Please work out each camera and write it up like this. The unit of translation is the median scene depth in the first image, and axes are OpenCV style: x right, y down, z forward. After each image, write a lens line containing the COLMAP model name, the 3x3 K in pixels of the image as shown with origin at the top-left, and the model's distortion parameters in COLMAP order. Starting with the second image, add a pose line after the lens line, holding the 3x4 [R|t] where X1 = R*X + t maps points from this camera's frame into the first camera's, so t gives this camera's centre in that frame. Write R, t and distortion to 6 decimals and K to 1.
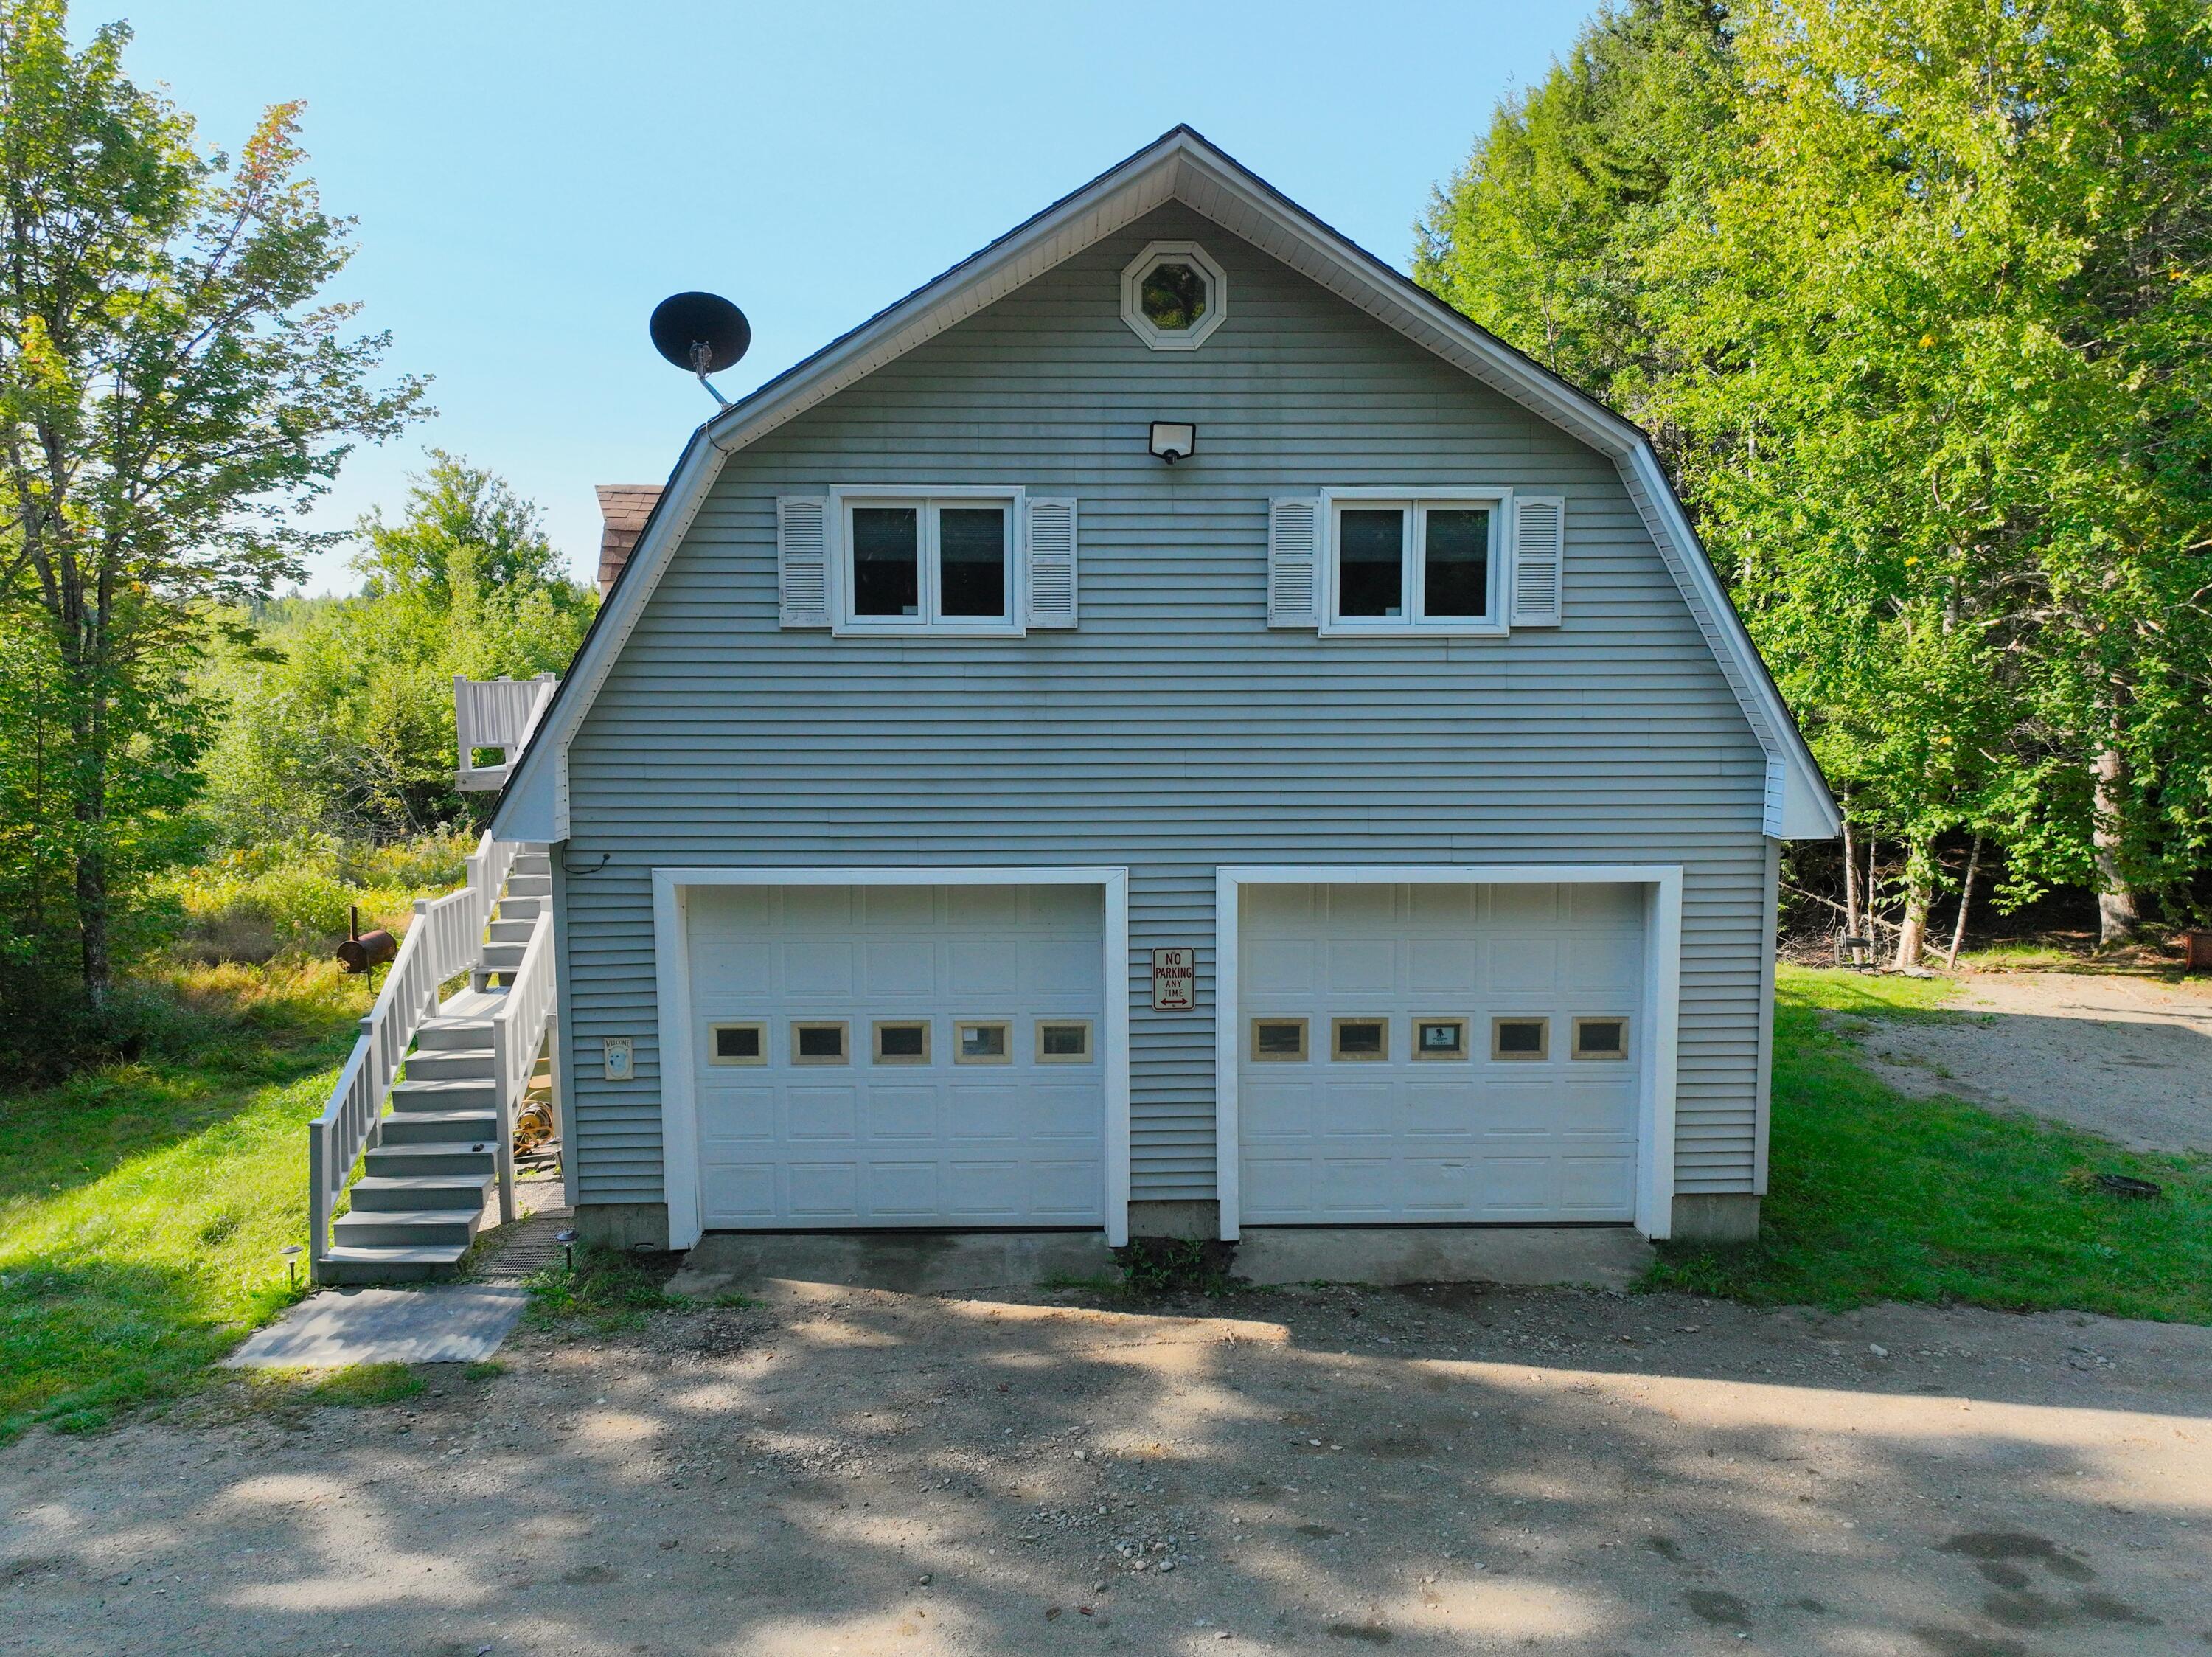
lens RADIAL K [[1579.8, 0, 1079.1], [0, 1579.8, 850.5], [0, 0, 1]] dist [0.004531, 0.003572]
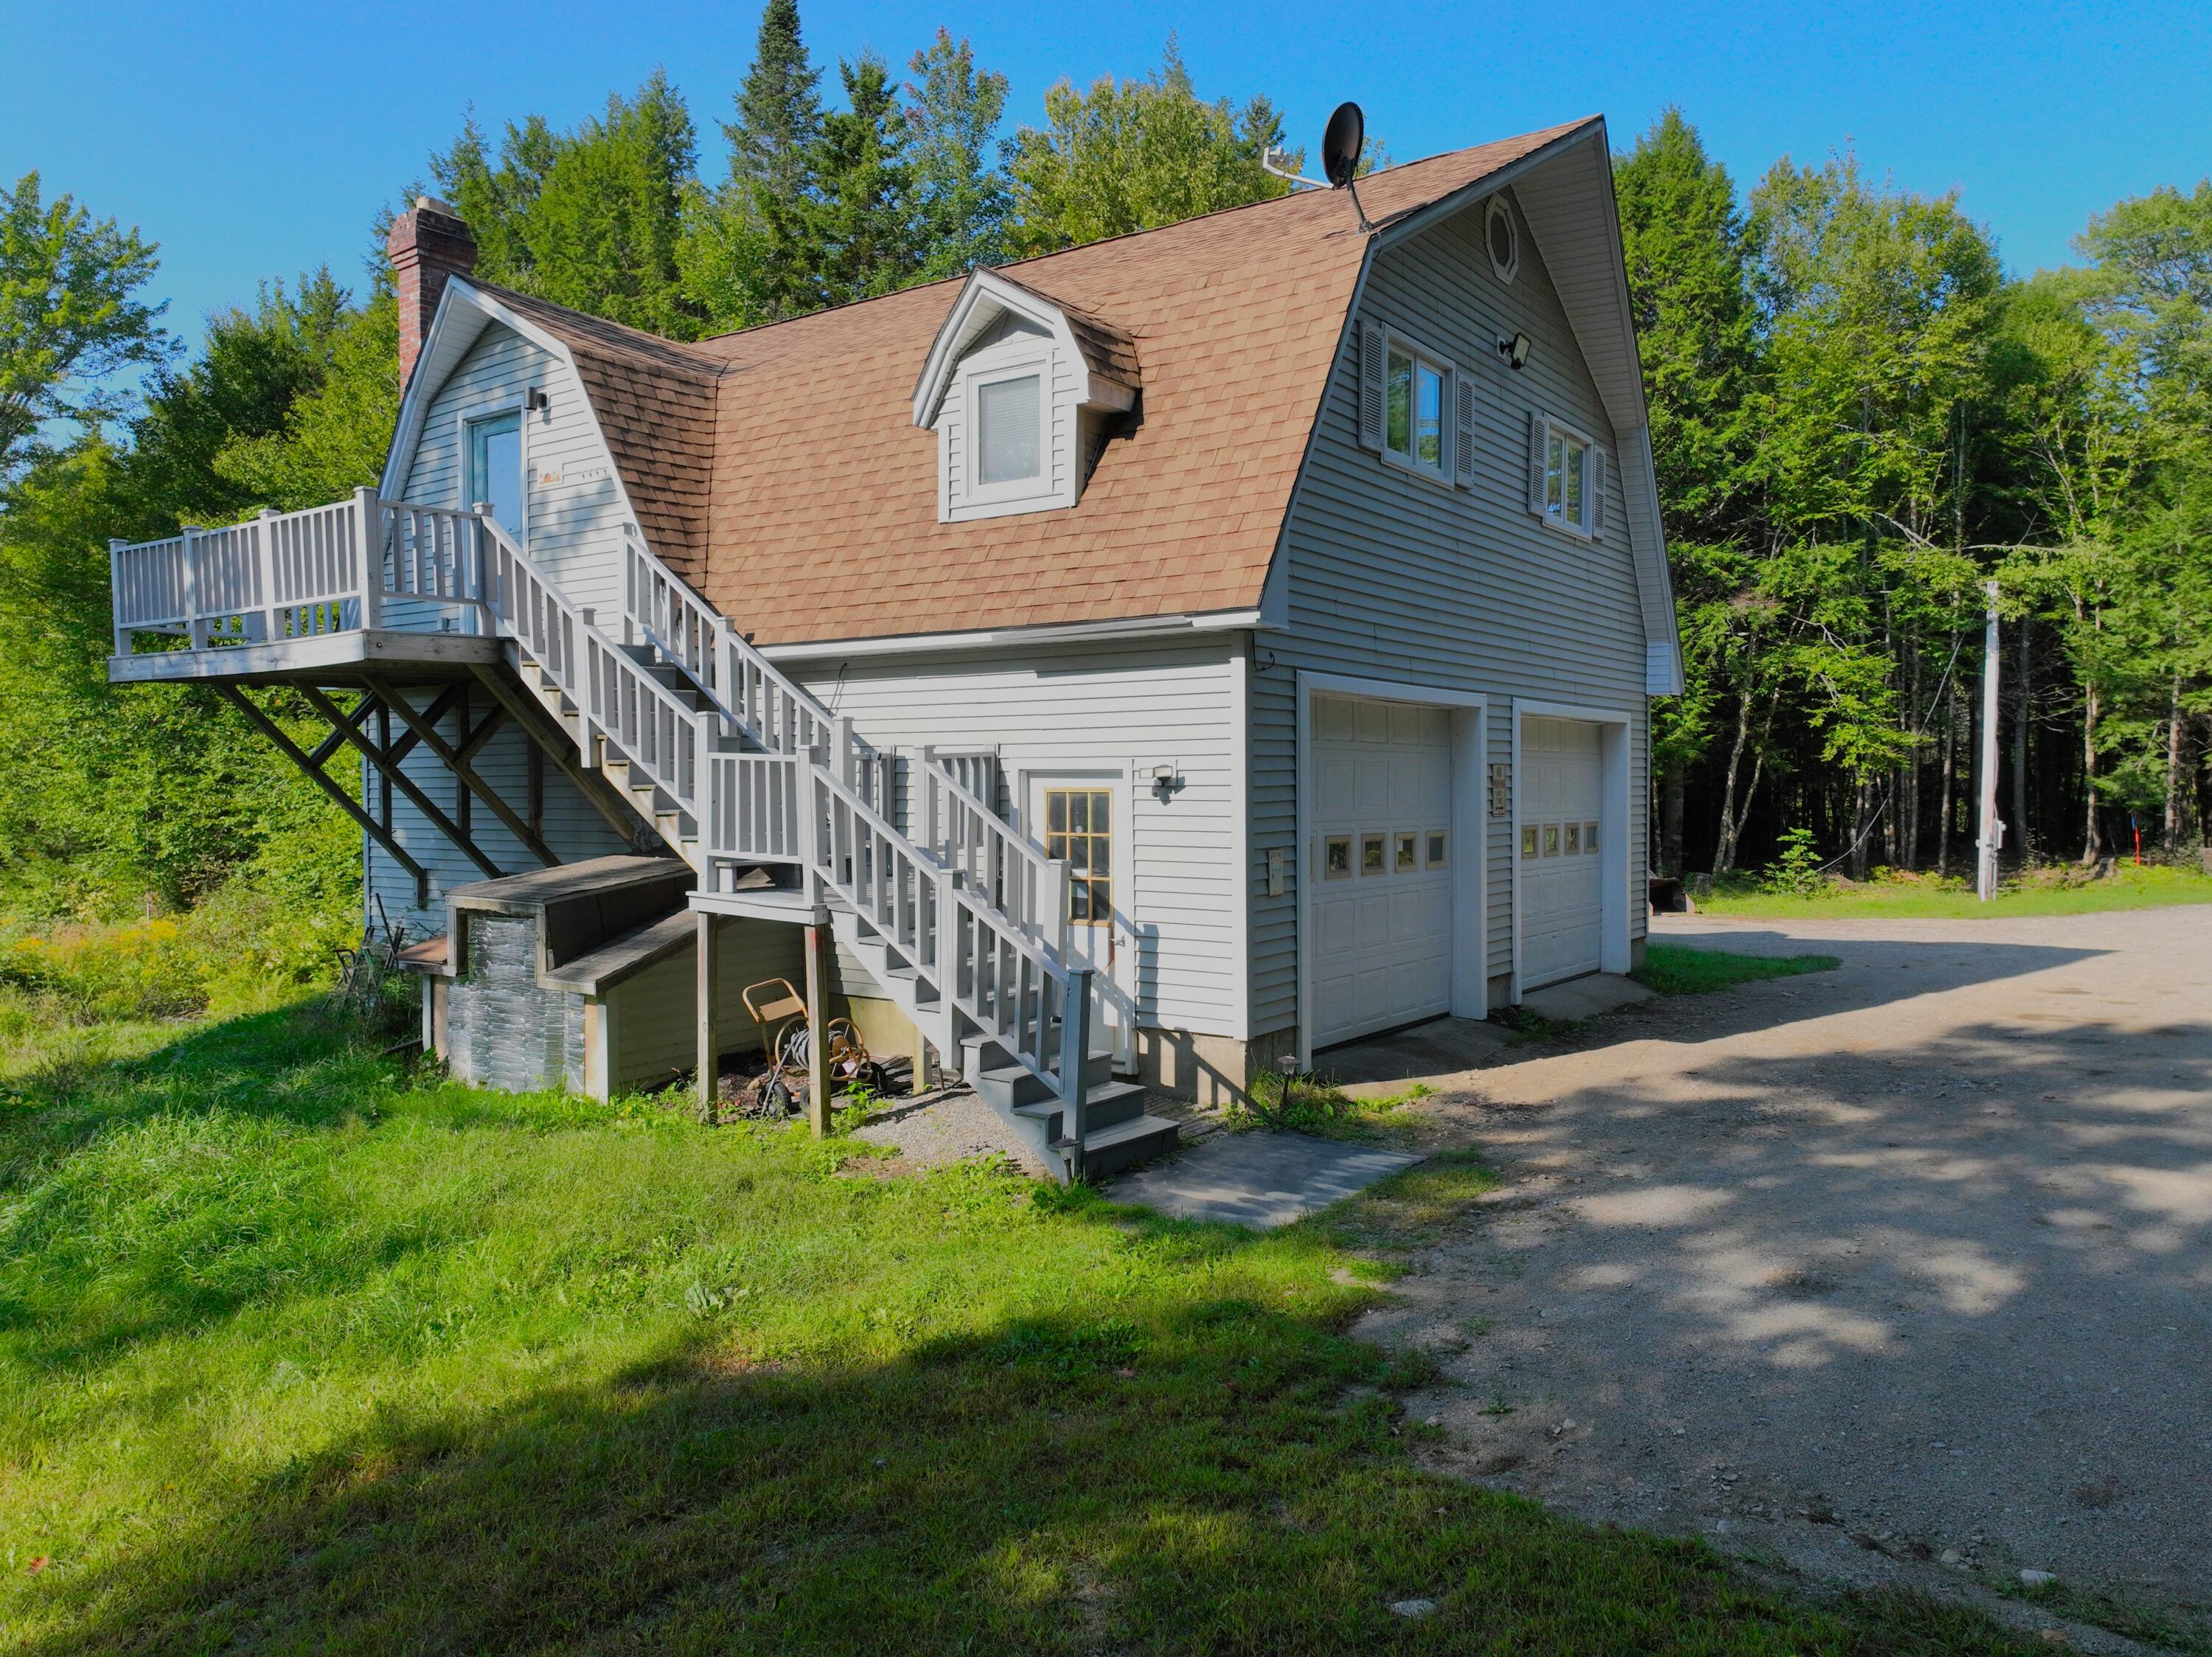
lens RADIAL K [[1542.9, 0, 1106.0], [0, 1542.9, 828.5], [0, 0, 1]] dist [-0.003093, 0.000521]
pose [[0.605586, -0.016101, 0.795617, -1.100273], [0.090949, 0.994645, -0.049097, 0.146332], [-0.790566, 0.102093, 0.603807, 0.538753]]
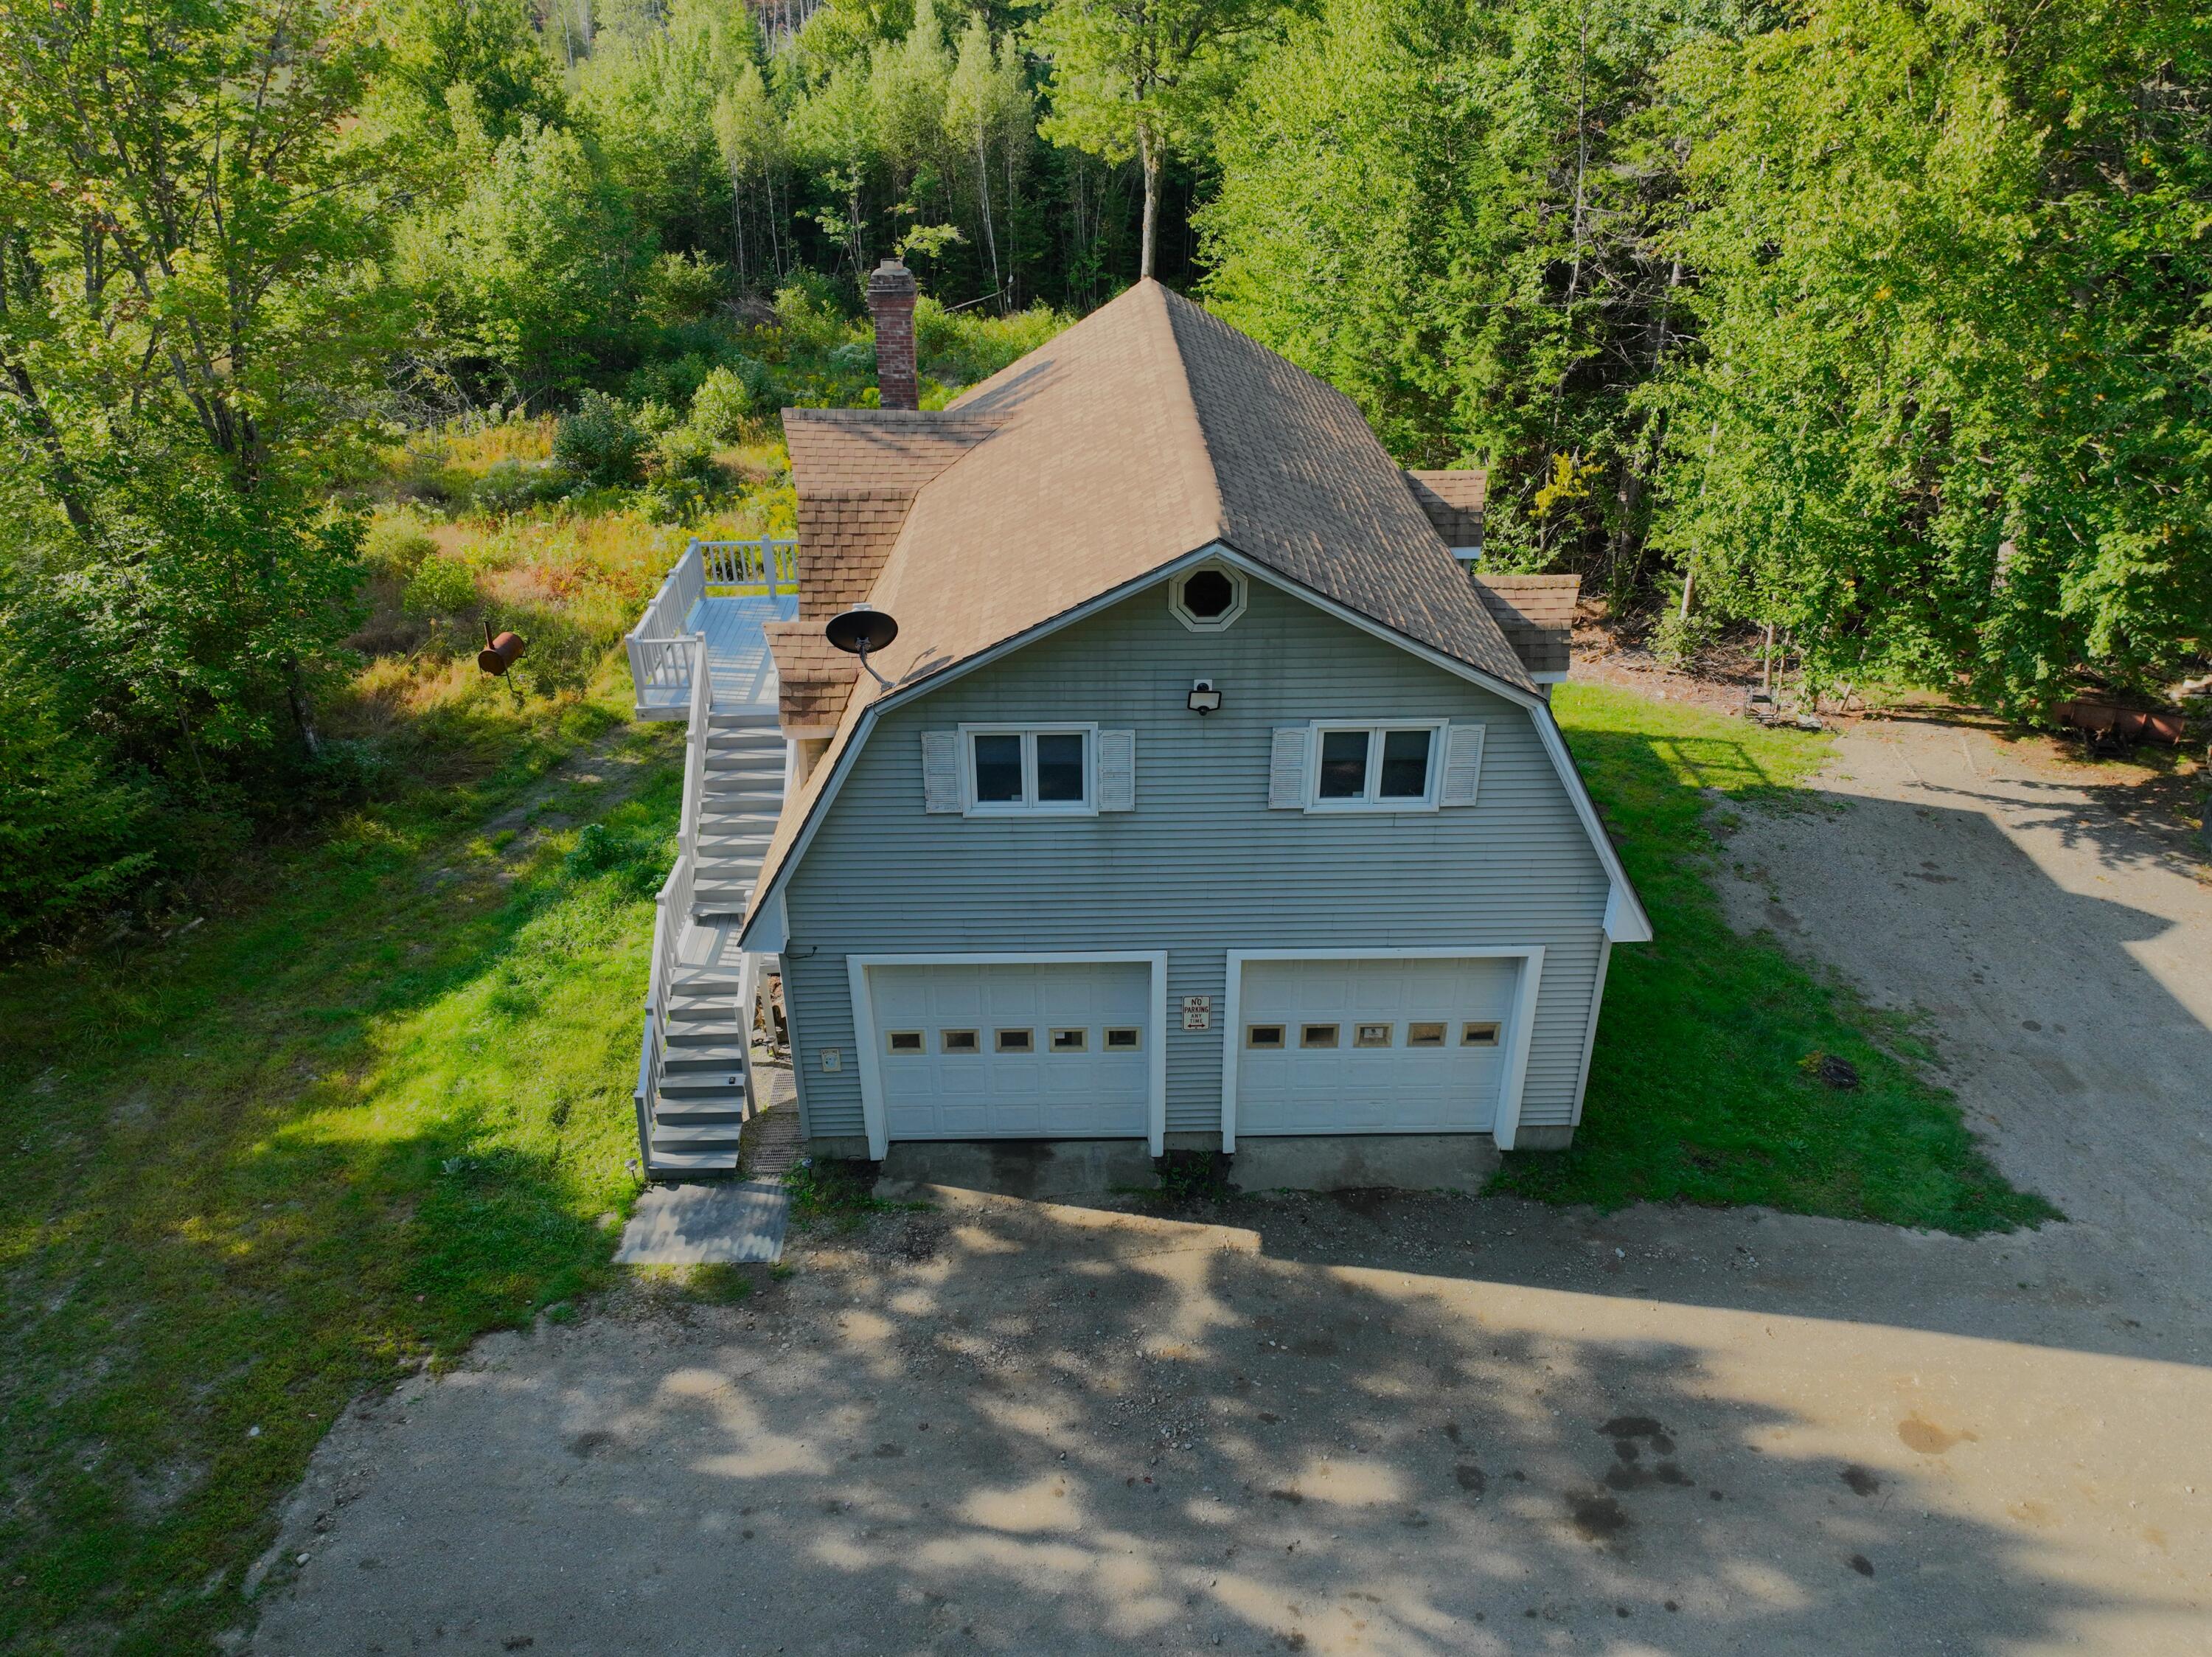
lens RADIAL K [[1542.9, 0, 1106.0], [0, 1542.9, 828.5], [0, 0, 1]] dist [-0.003093, 0.000521]
pose [[0.999978, 0.004470, -0.004810, -0.020046], [-0.002270, 0.922712, 0.385482, -0.660548], [0.006162, -0.385463, 0.922703, -0.289429]]
